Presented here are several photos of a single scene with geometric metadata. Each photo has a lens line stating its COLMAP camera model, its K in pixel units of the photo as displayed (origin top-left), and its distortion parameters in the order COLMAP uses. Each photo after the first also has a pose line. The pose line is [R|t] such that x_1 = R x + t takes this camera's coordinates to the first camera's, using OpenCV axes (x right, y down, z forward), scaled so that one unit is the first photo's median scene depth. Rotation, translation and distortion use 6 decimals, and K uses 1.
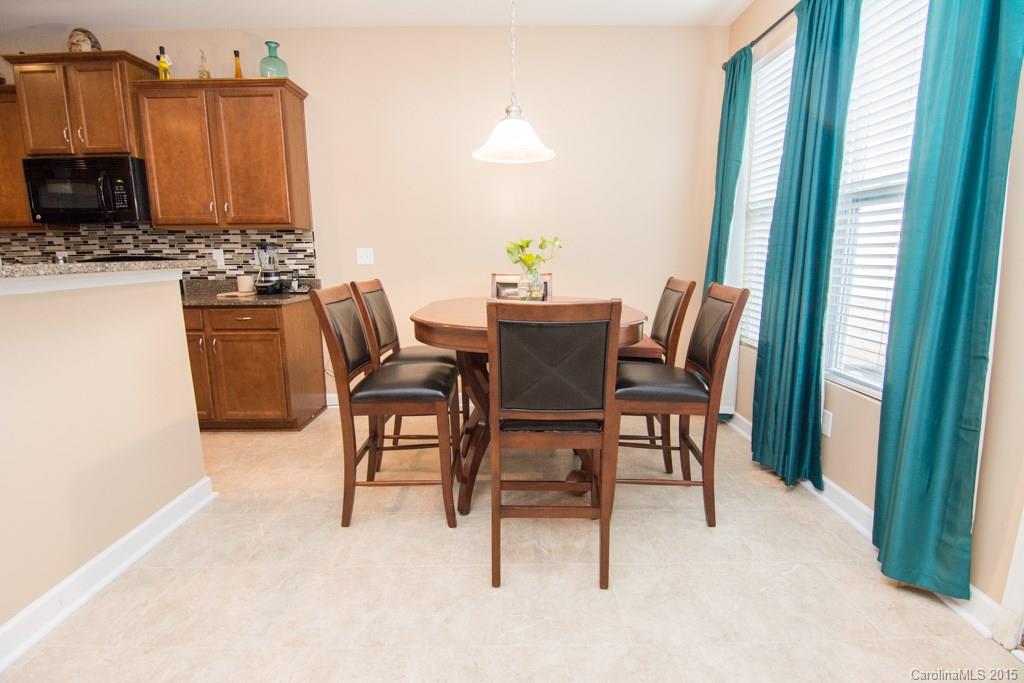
lens RADIAL K [[495.2, 0, 512.1], [0, 495.2, 344.5], [0, 0, 1]] dist [-0.011150, -0.000924]
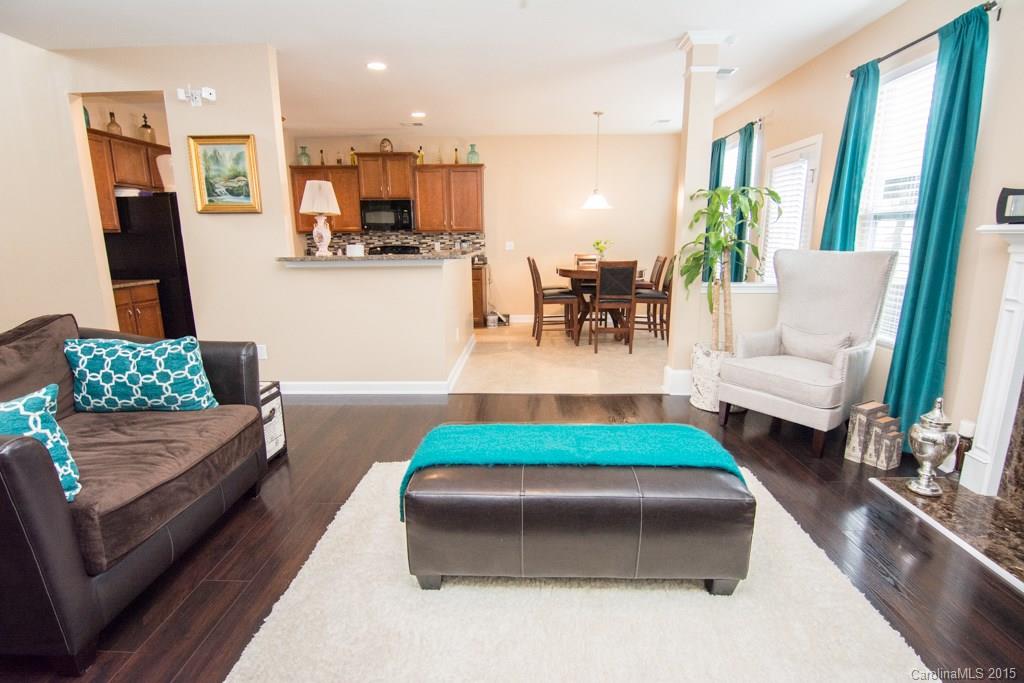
lens RADIAL K [[495.2, 0, 510.5], [0, 495.2, 341.5], [0, 0, 1]] dist [-0.011150, -0.000924]
pose [[0.999545, 0.006402, -0.029490, -0.261541], [-0.005653, 0.999660, 0.025438, 0.182597], [0.029643, -0.025260, 0.999241, -1.167339]]
